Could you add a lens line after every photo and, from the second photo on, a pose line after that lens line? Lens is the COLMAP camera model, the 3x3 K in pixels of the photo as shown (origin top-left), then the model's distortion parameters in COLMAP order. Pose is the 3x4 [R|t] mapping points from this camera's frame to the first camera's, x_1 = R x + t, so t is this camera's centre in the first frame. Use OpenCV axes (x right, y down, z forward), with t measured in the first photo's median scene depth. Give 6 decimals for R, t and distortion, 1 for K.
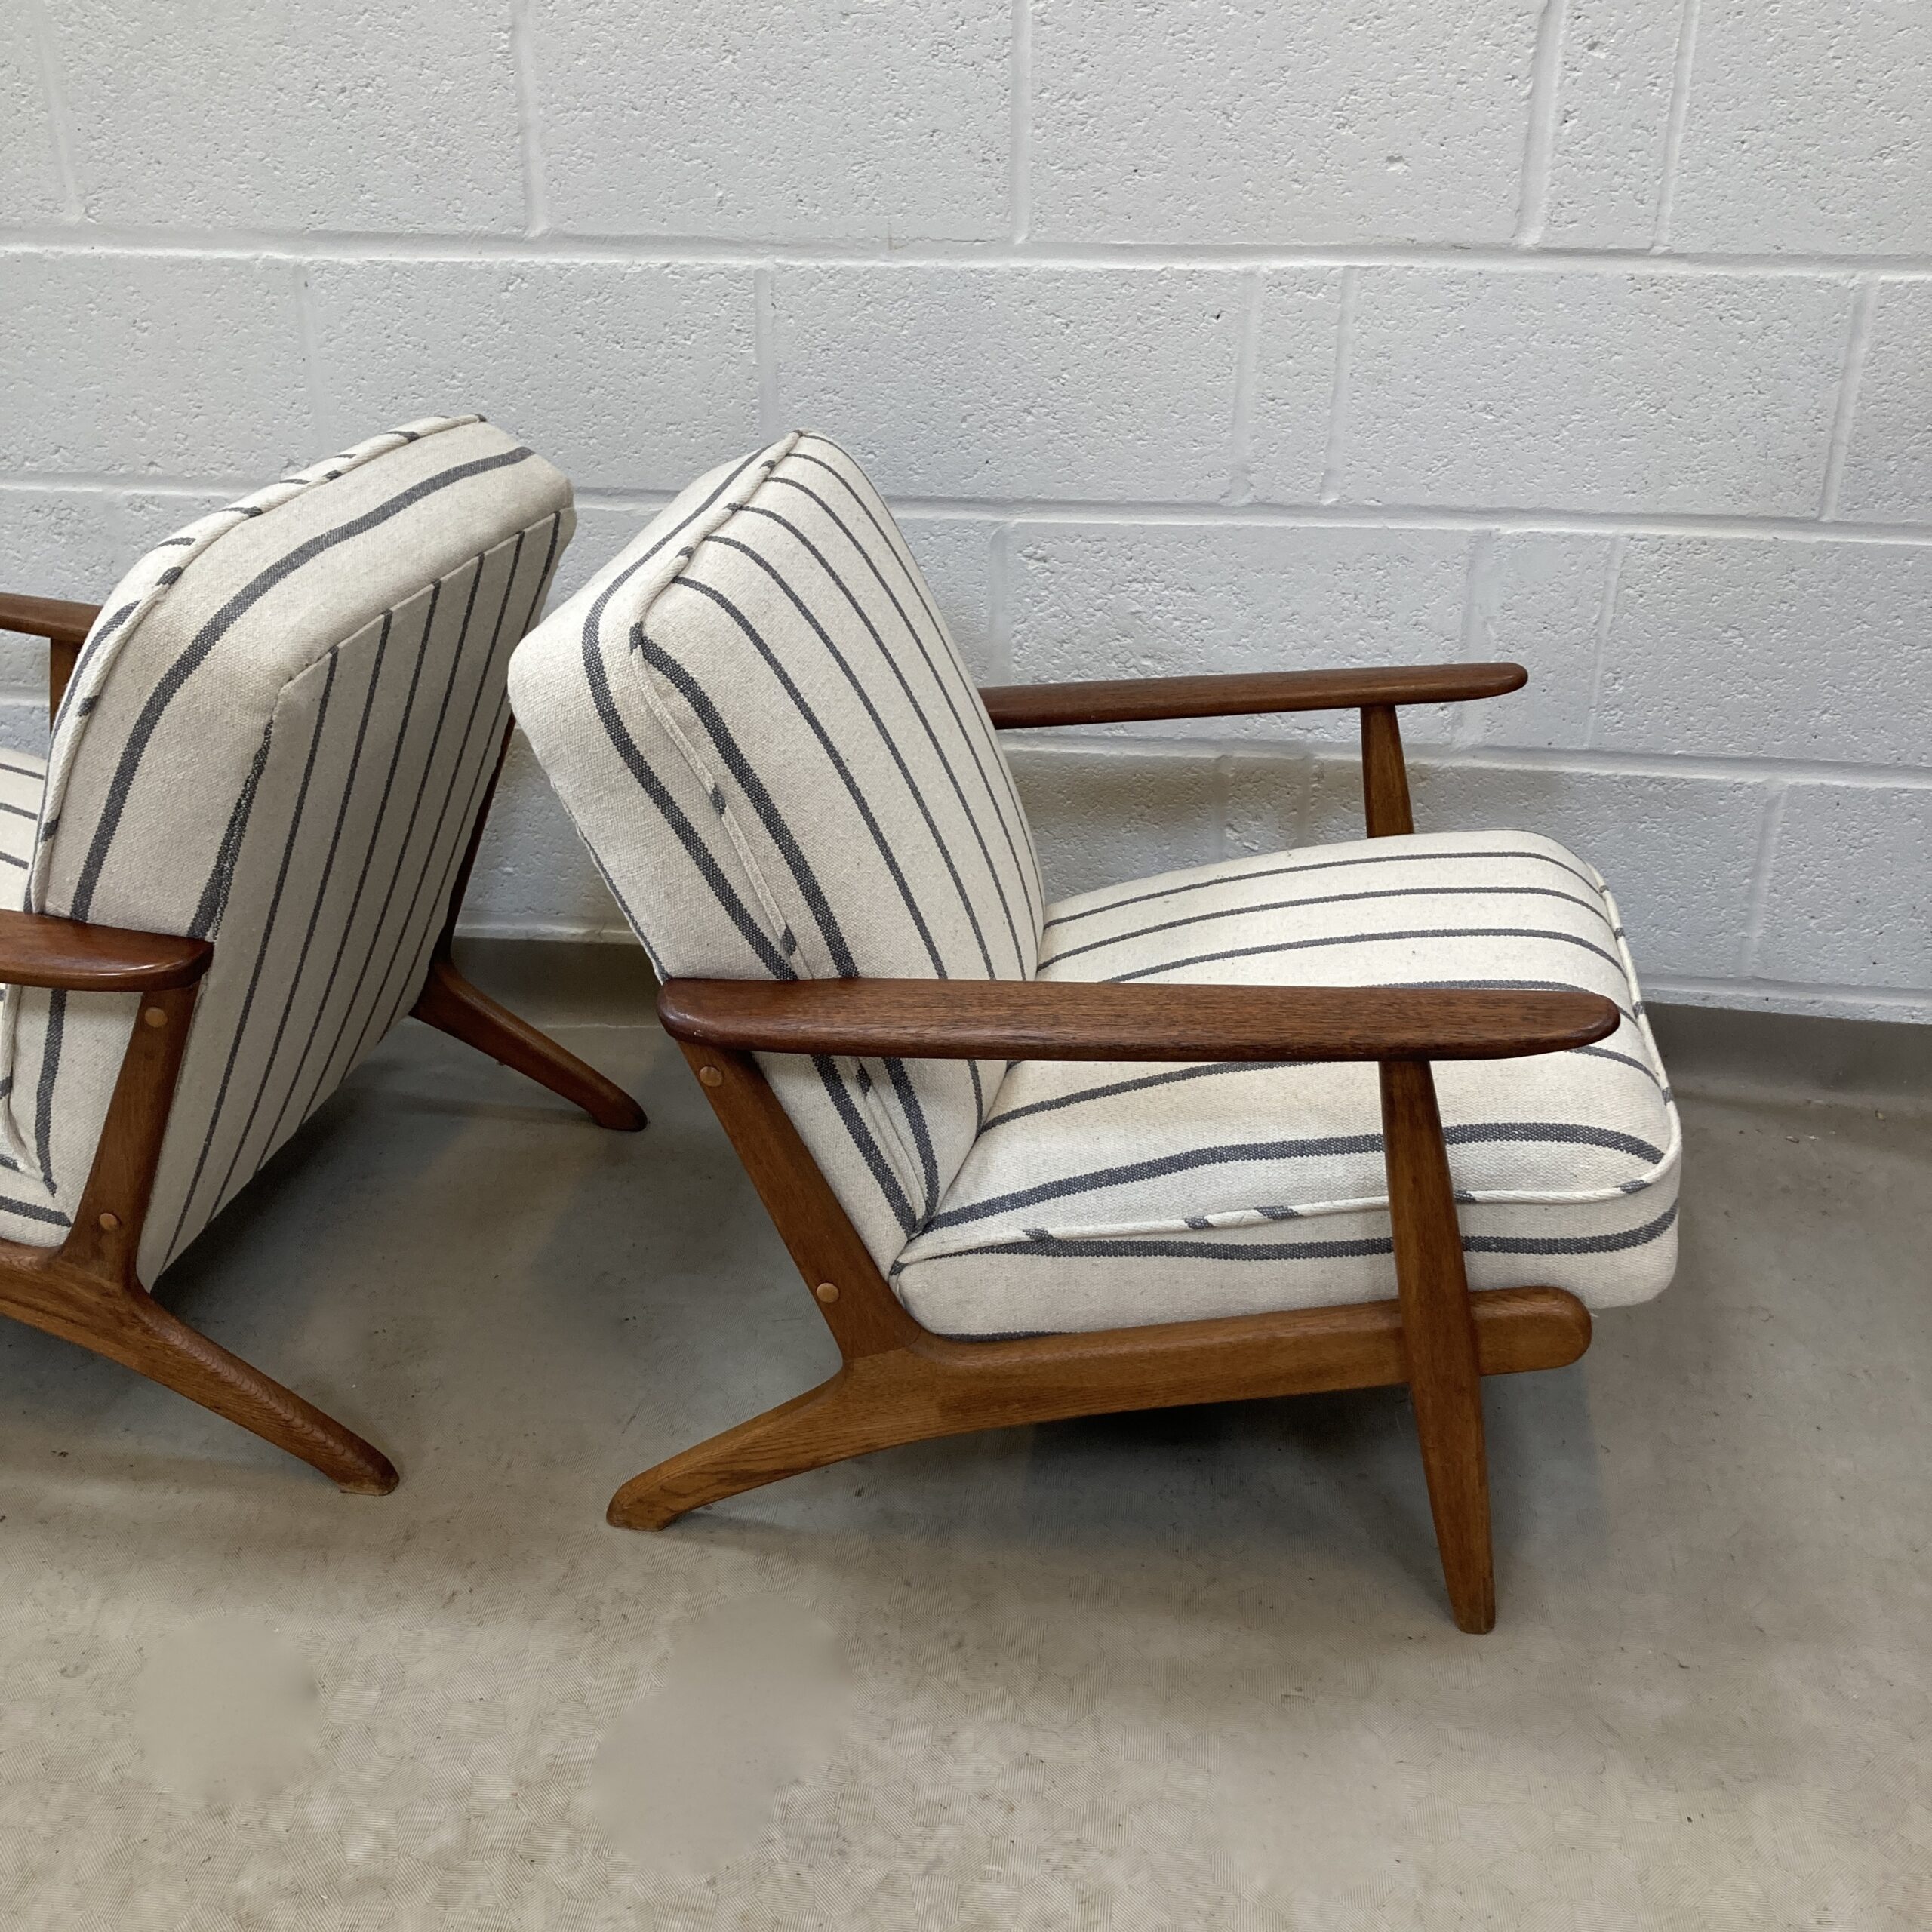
lens RADIAL K [[2038.3, 0, 1003.4], [0, 2038.3, 954.6], [0, 0, 1]] dist [0.000265, 0.000000]
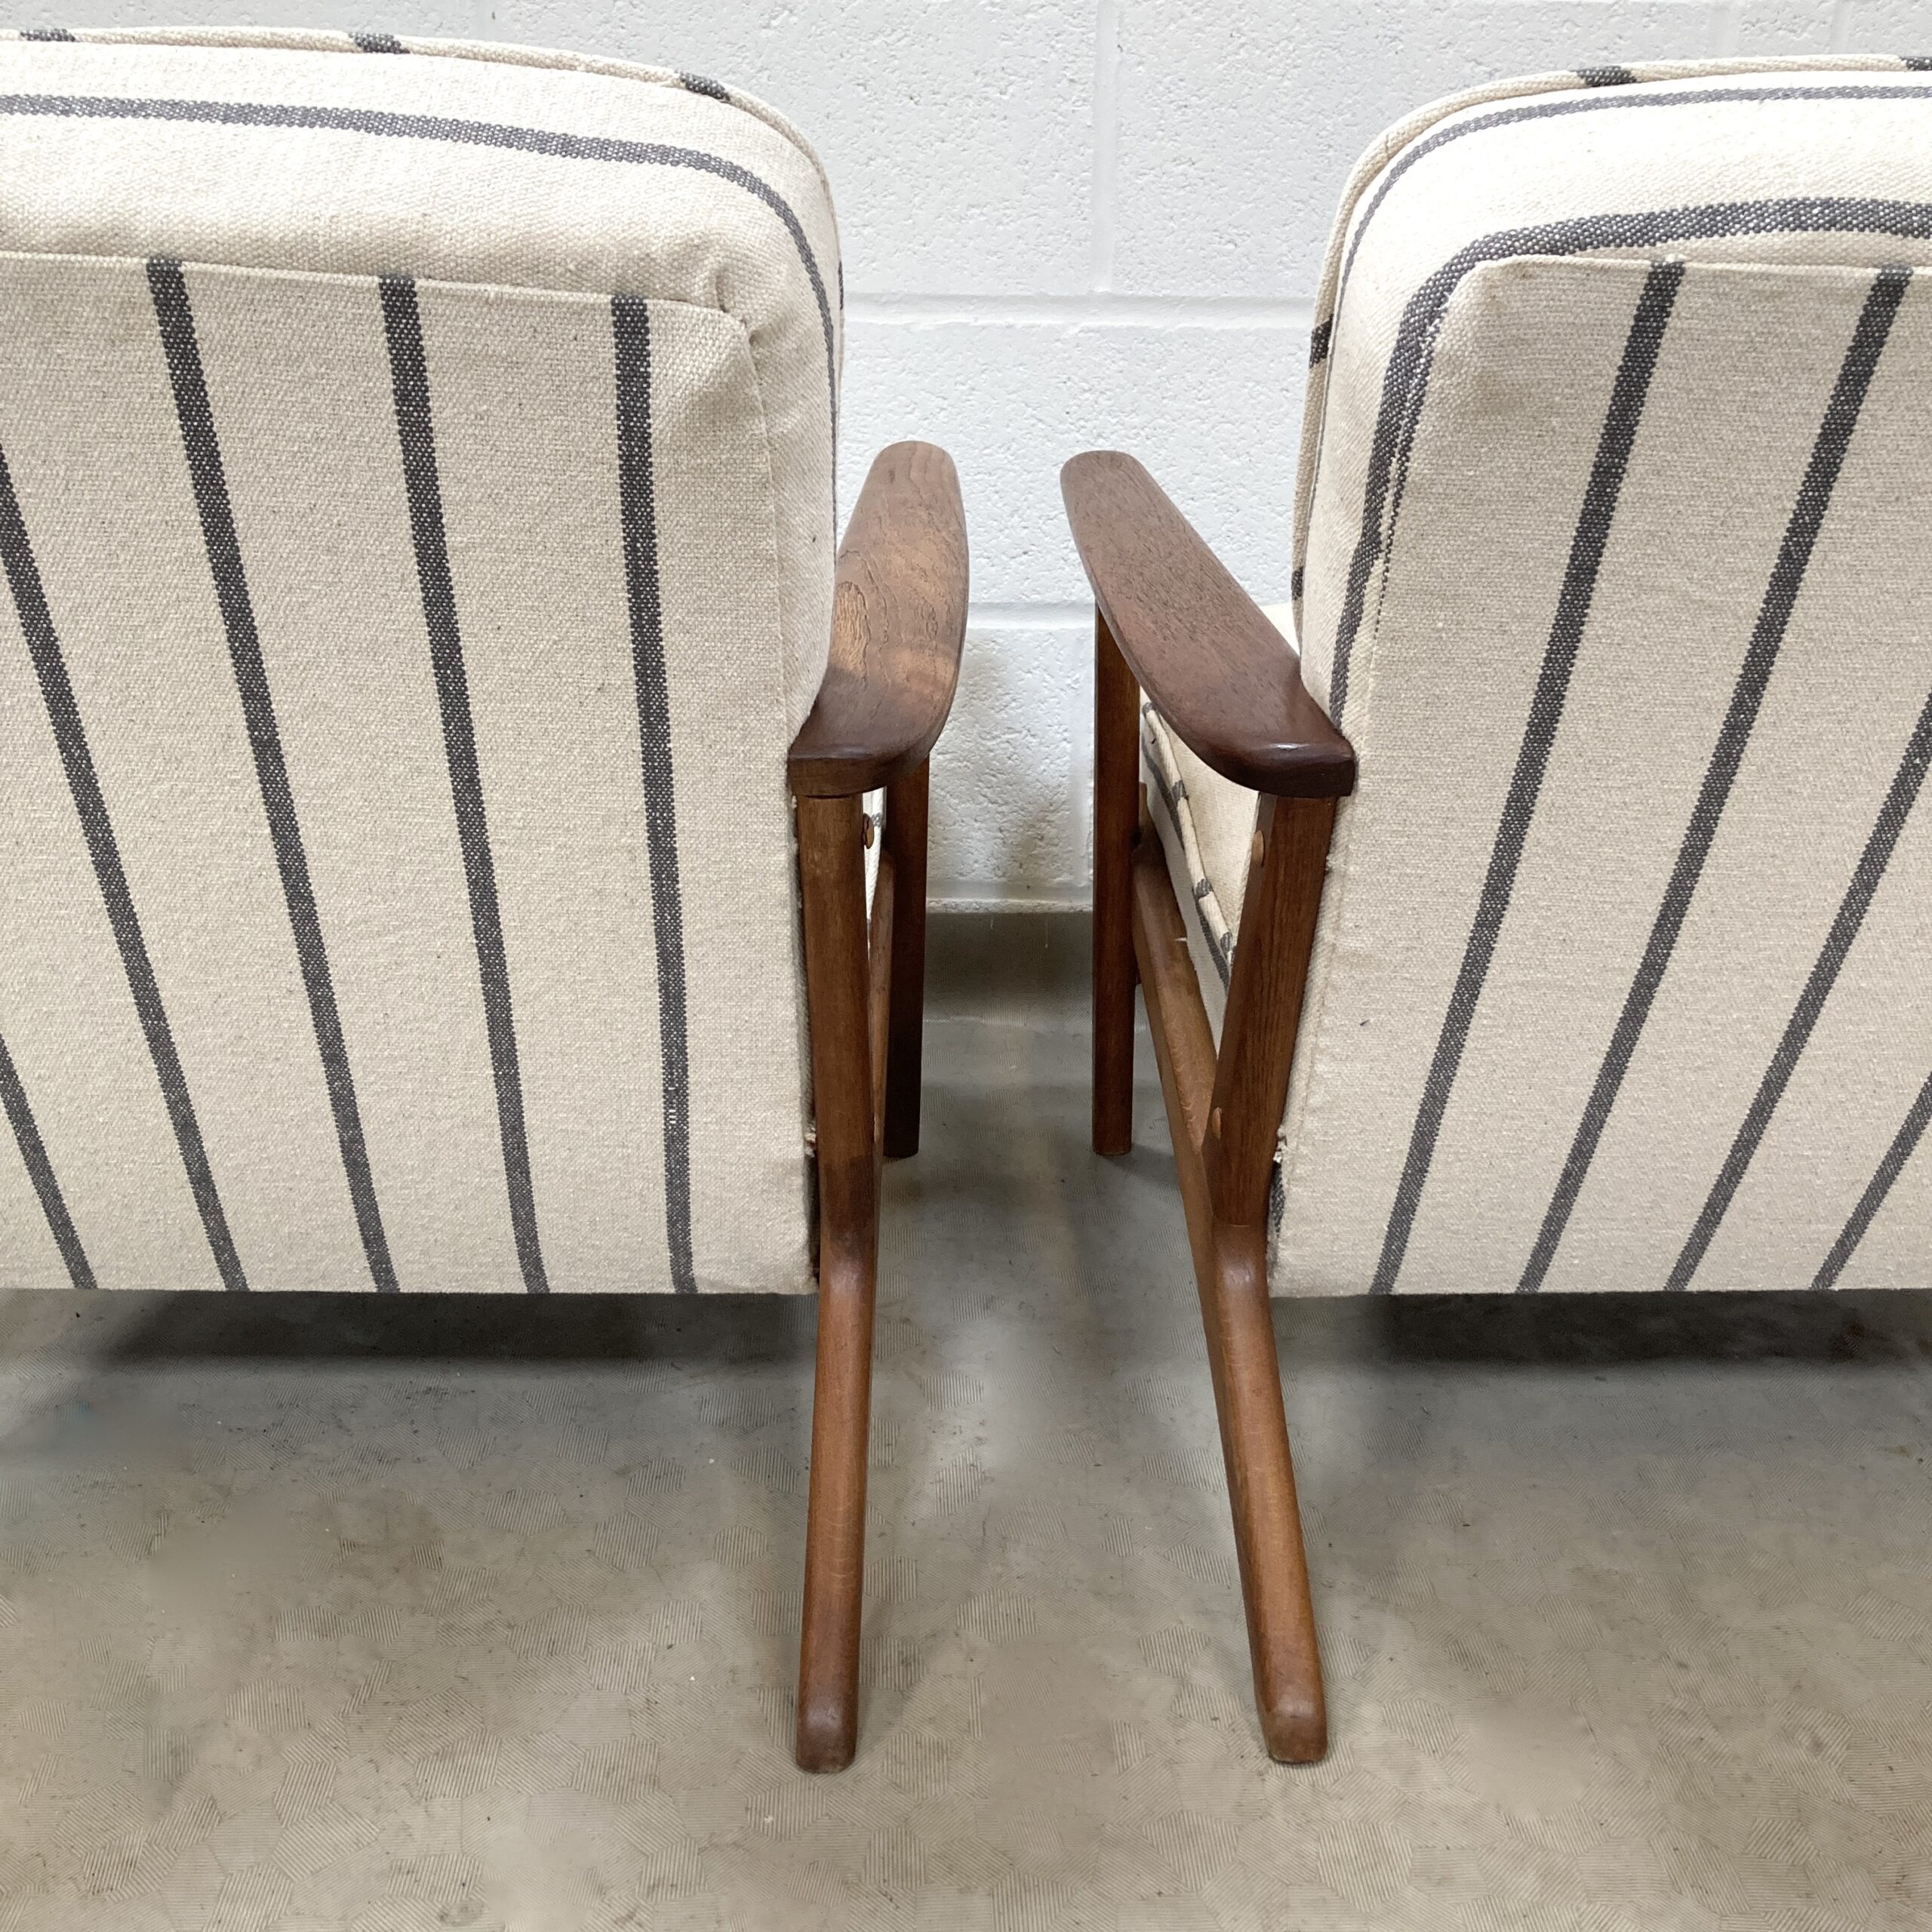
lens RADIAL K [[2038.3, 0, 973.9], [0, 2038.3, 952.7], [0, 0, 1]] dist [0.000265, 0.000000]
pose [[0.989808, -0.031000, 0.138996, -0.297487], [0.045593, 0.993629, -0.103070, 0.109328], [-0.134916, 0.108357, 0.984914, 0.281802]]
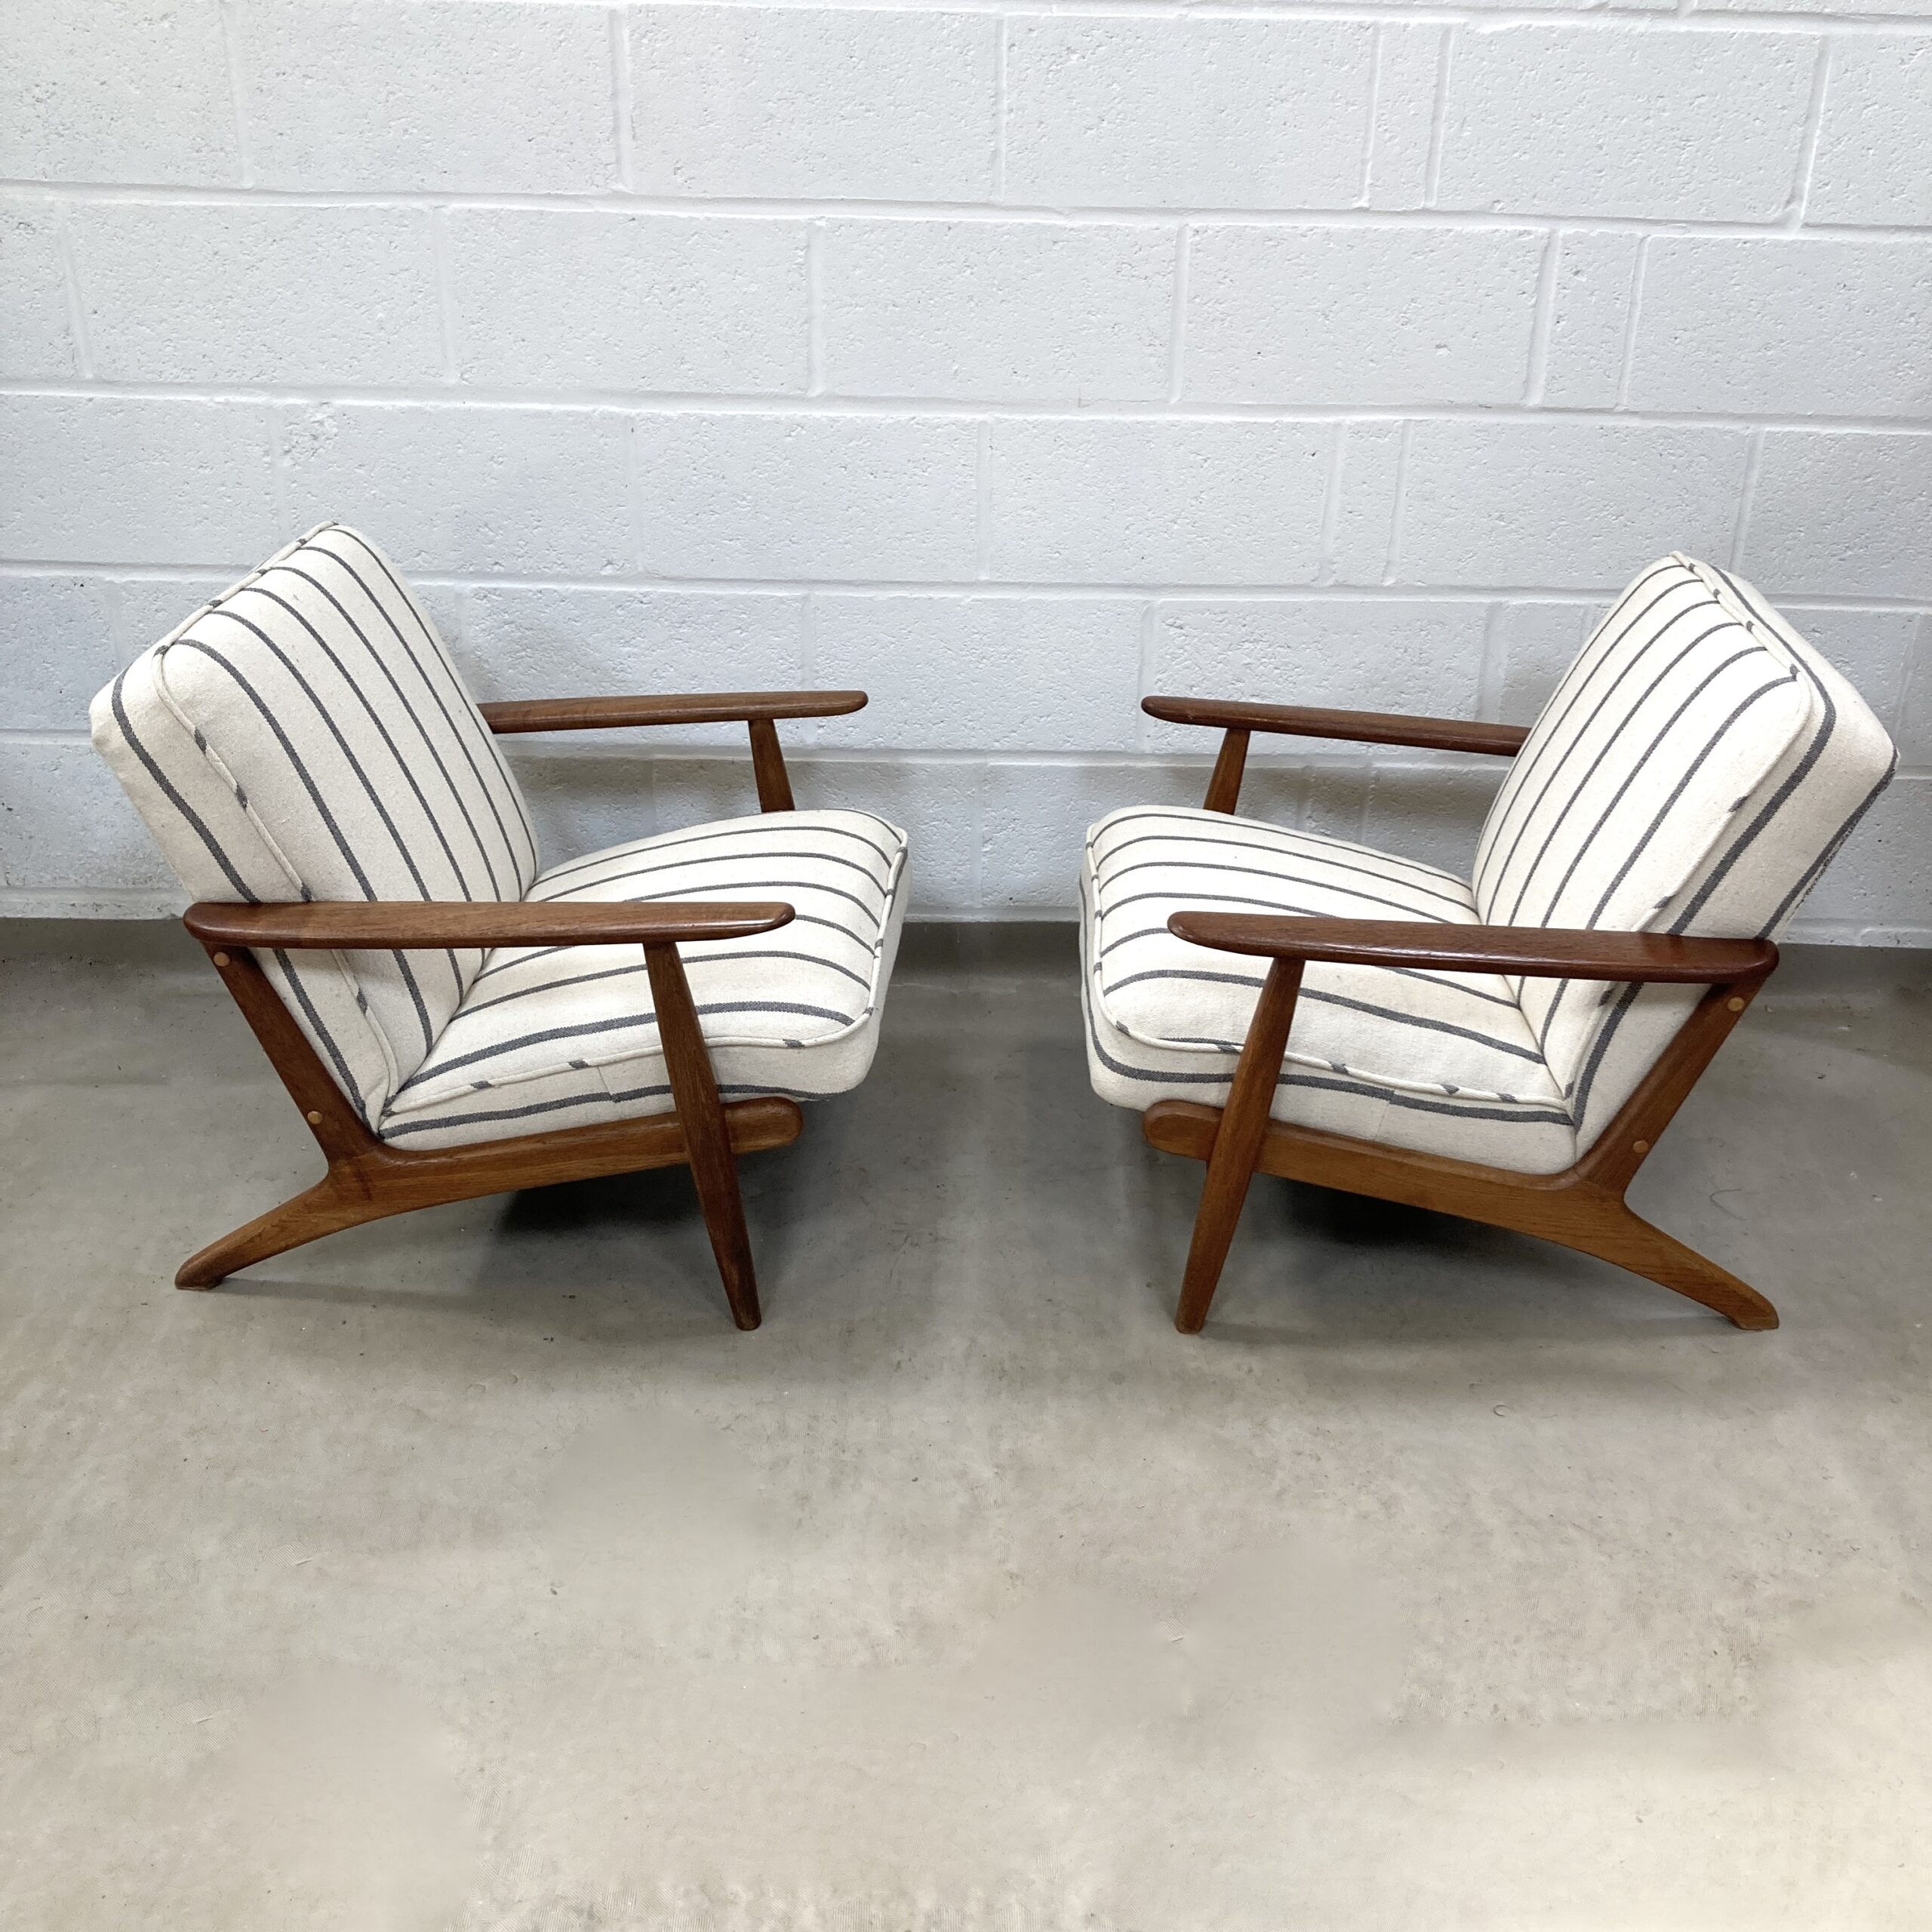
lens RADIAL K [[2038.3, 0, 996.3], [0, 2038.3, 946.4], [0, 0, 1]] dist [0.000265, 0.000000]
pose [[0.991615, -0.037446, 0.123684, -0.300047], [0.037432, 0.999296, 0.002439, 0.013161], [-0.123689, 0.002211, 0.992319, -0.364645]]
